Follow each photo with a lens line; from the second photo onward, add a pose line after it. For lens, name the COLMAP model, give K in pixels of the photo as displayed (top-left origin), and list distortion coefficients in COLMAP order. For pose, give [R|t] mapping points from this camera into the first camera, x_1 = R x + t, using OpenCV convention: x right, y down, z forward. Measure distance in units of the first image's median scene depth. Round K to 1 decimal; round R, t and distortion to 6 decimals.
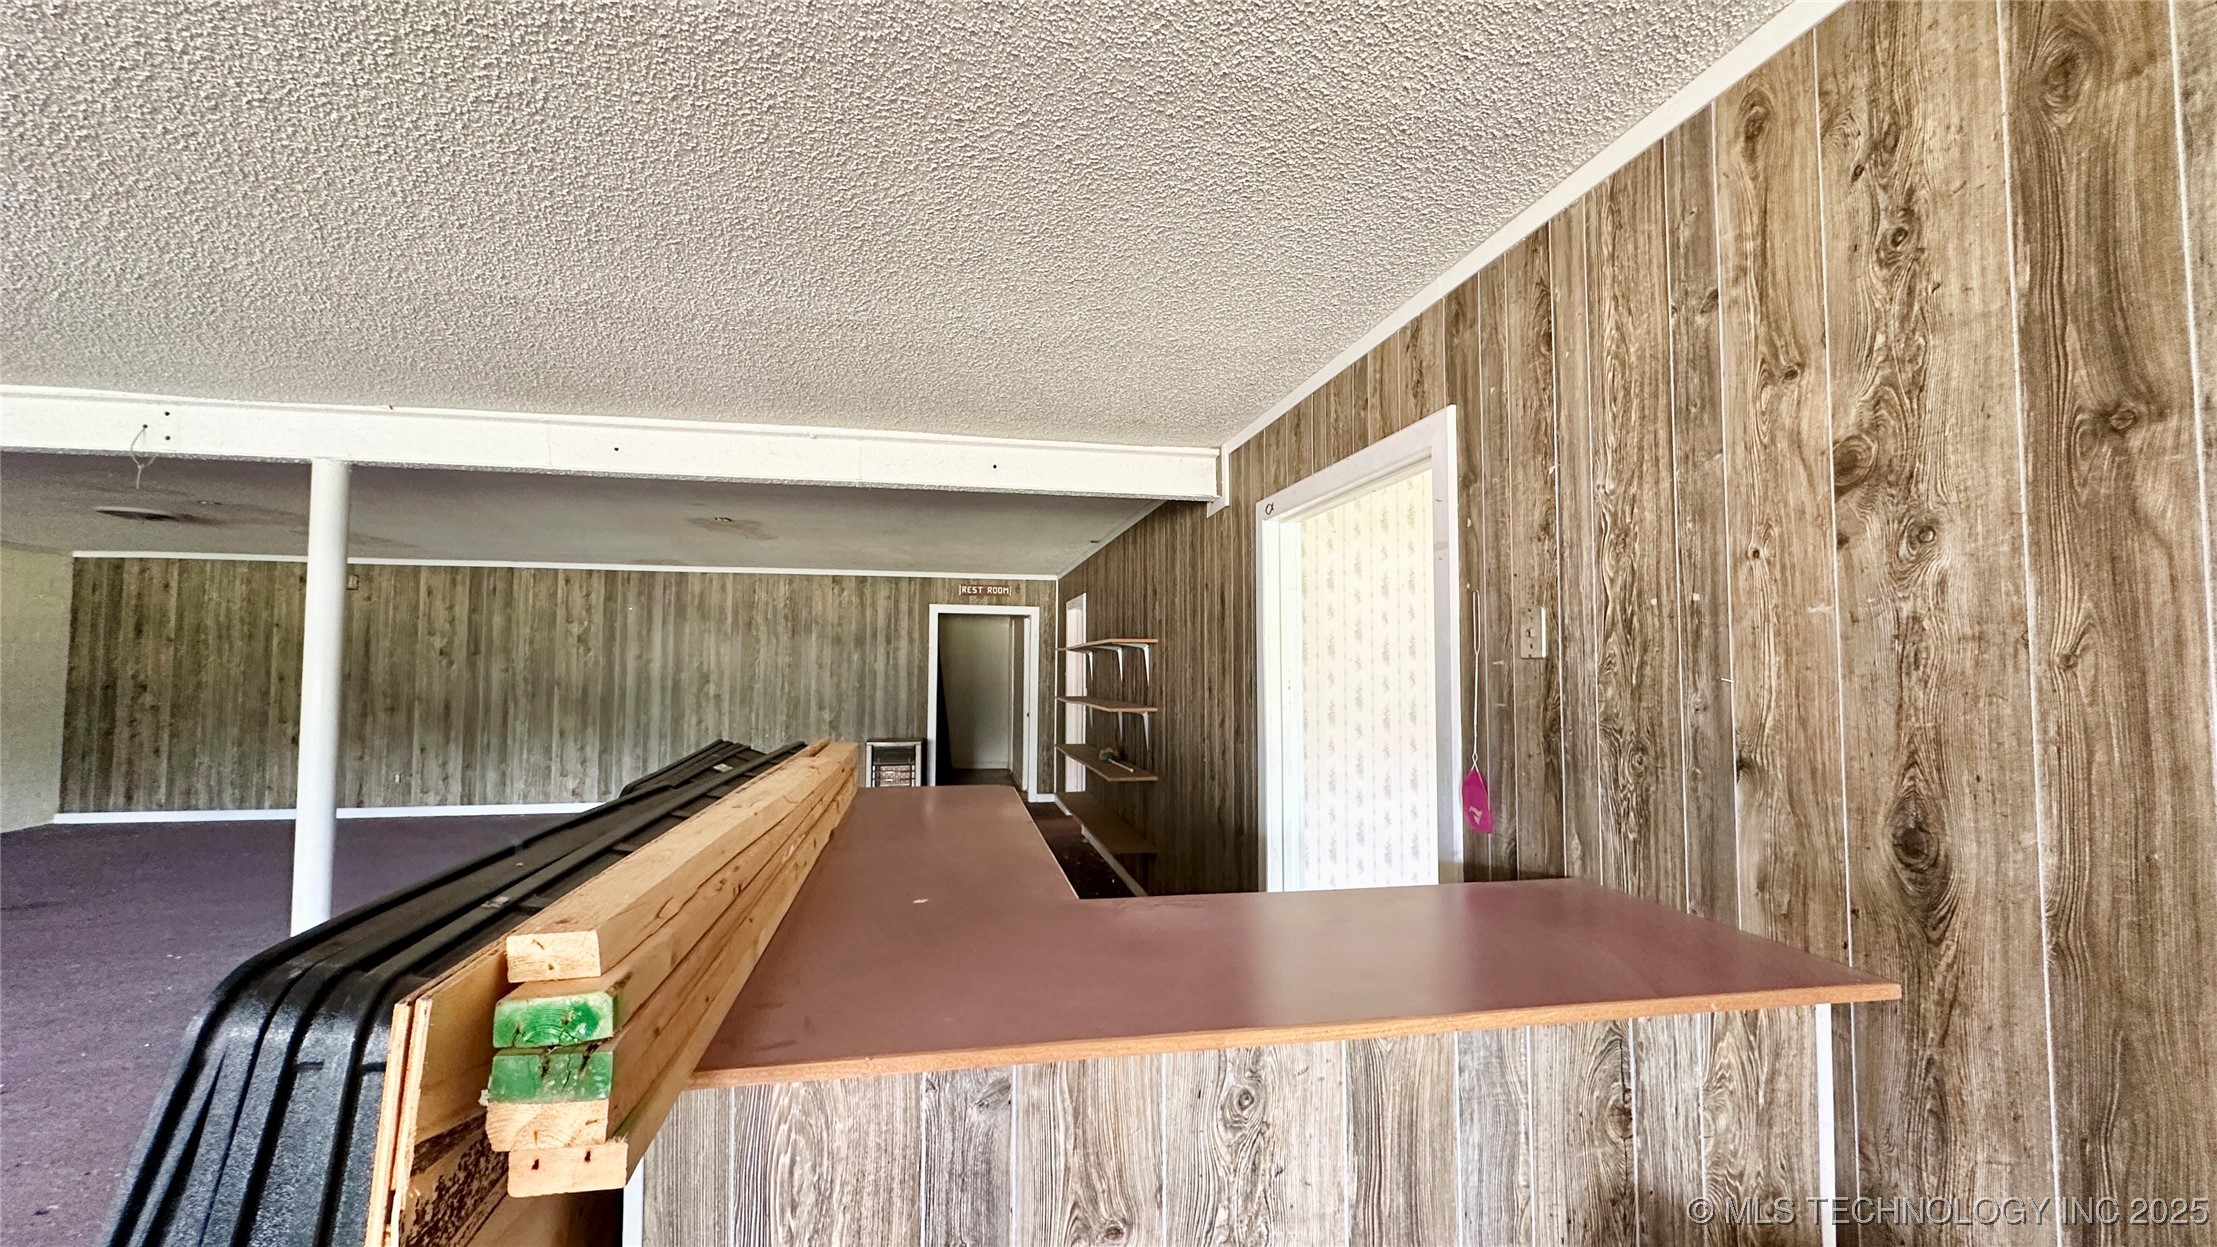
lens RADIAL K [[890.9, 0, 1108.5], [0, 890.9, 623.5], [0, 0, 1]] dist [-0.000962, -0.000123]
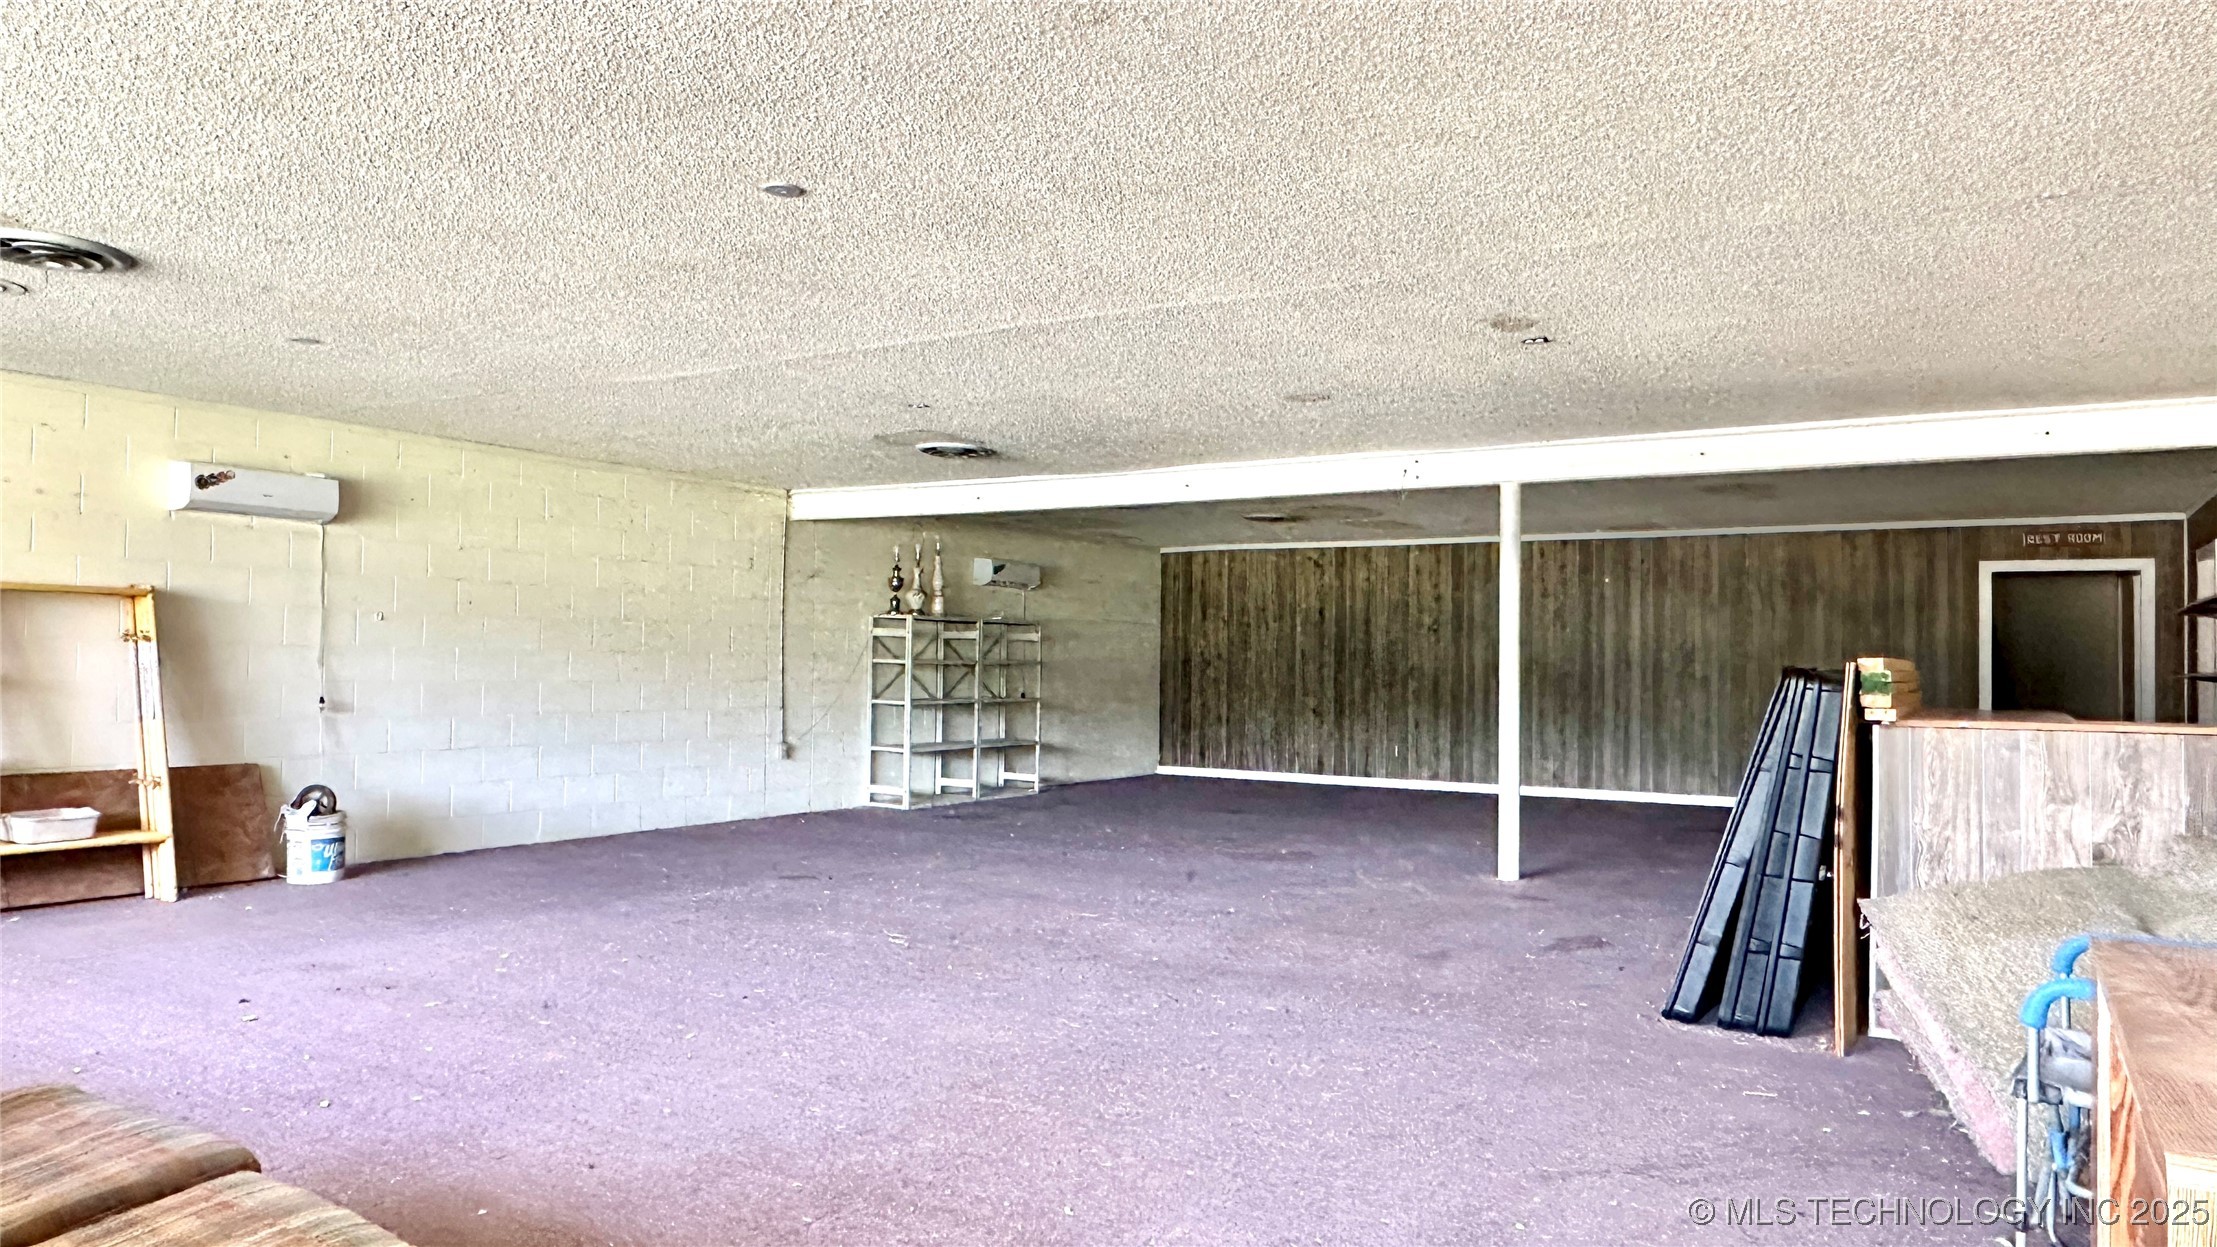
lens RADIAL K [[1472.3, 0, 1077.0], [0, 1472.3, 628.3], [0, 0, 1]] dist [-0.010416, 0.000502]
pose [[0.732316, -0.012806, -0.680844, 0.103556], [0.024576, 0.999669, 0.007632, 0.008358], [0.680521, -0.022321, 0.732388, -0.525452]]
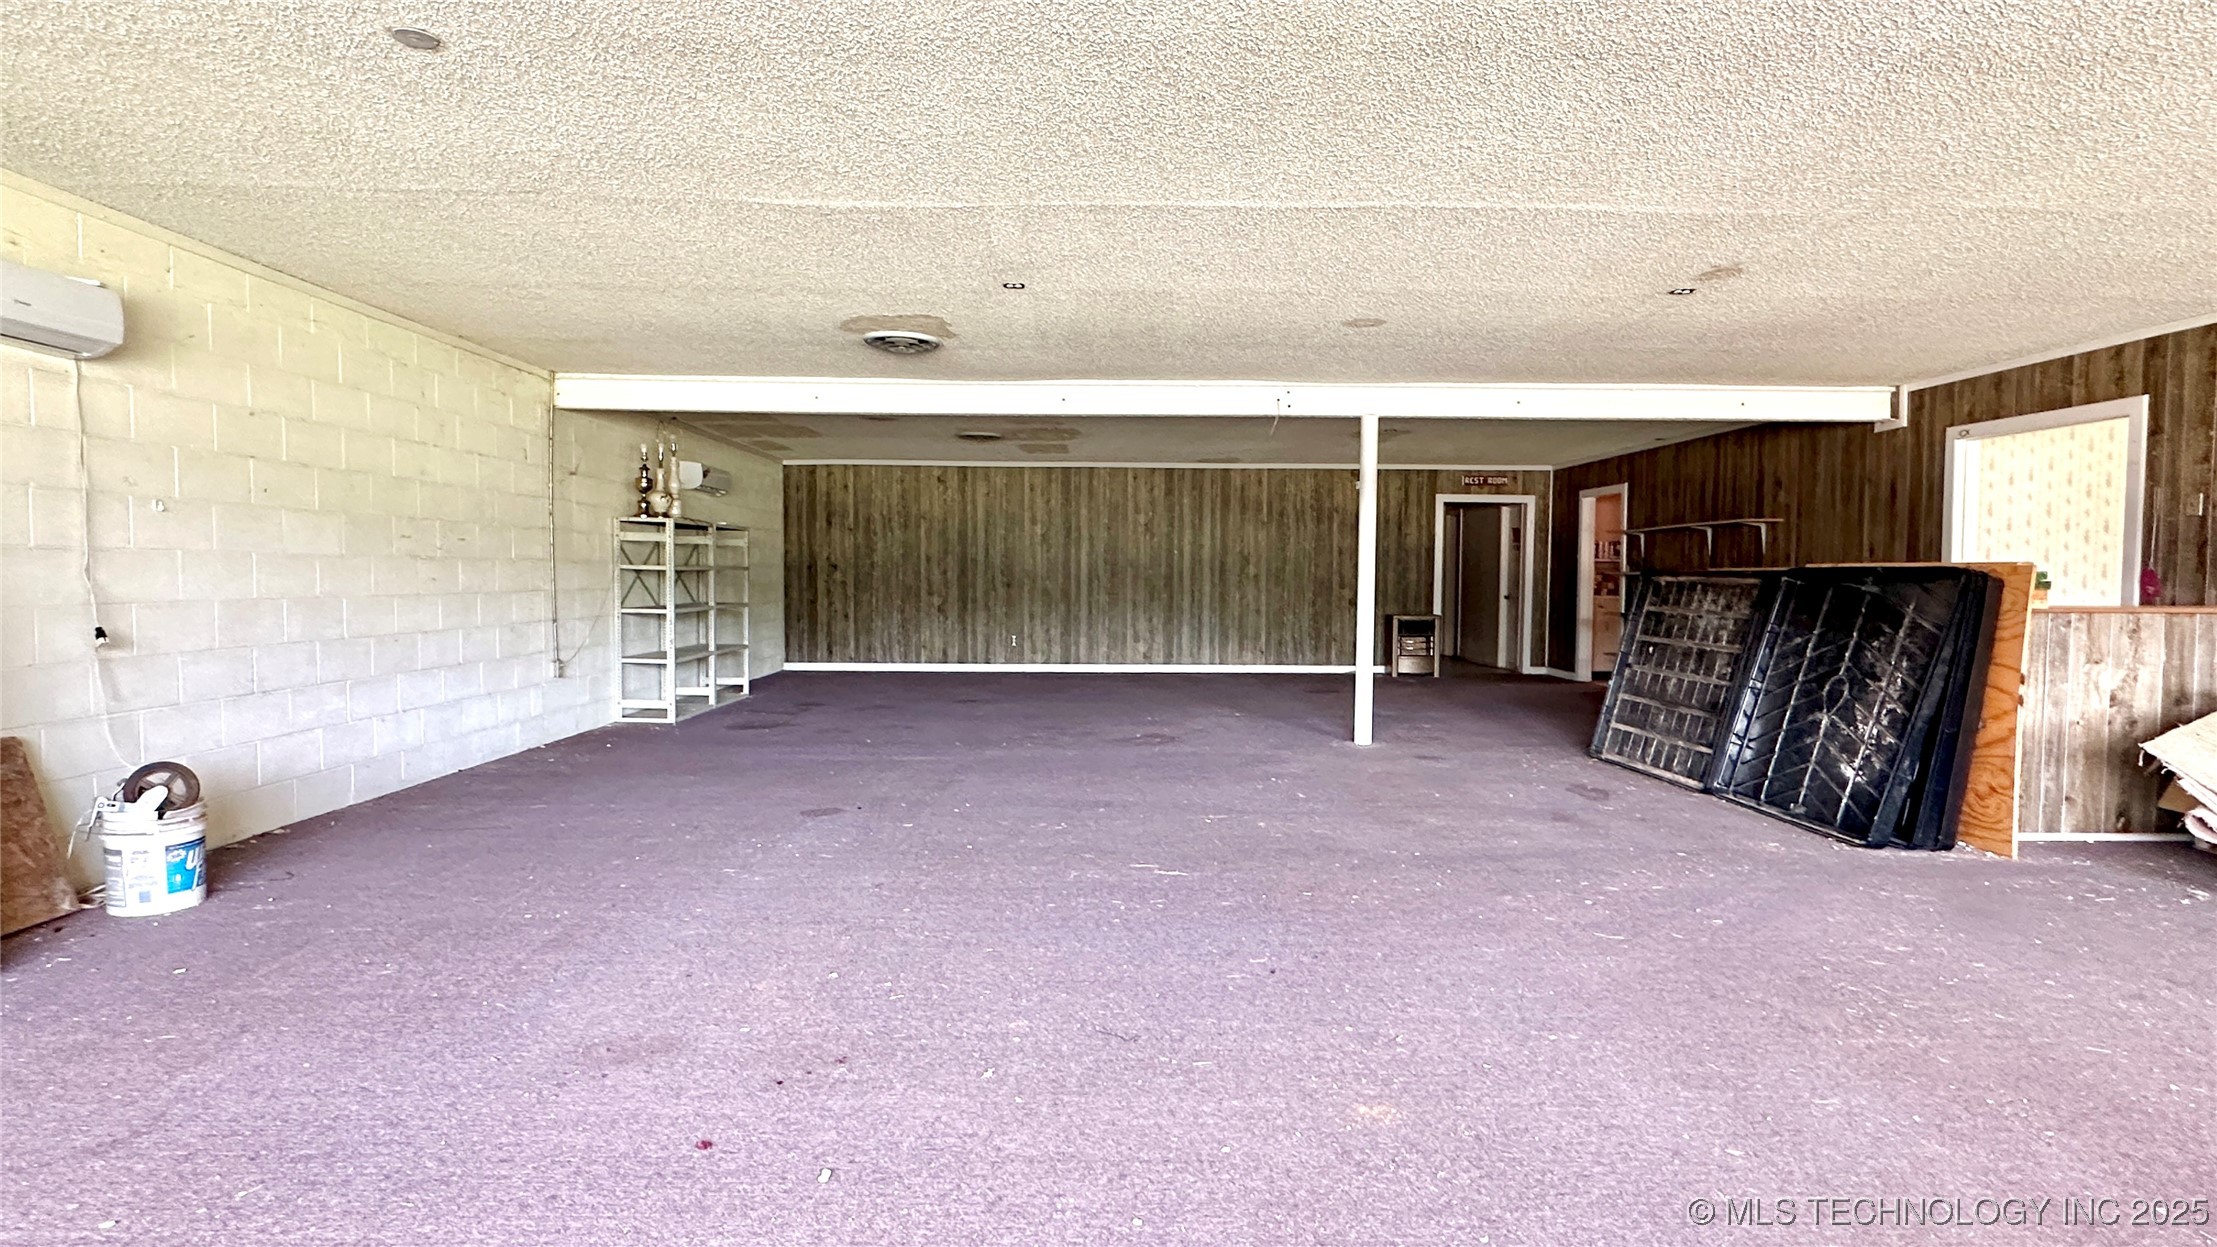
lens RADIAL K [[1158.5, 0, 1097.5], [0, 1158.5, 628.7], [0, 0, 1]] dist [-0.003401, 0.000724]
pose [[0.984755, 0.008487, -0.173738, -0.417735], [0.008172, 0.995449, 0.094943, 0.005487], [0.173753, -0.094915, 0.980205, -0.570268]]
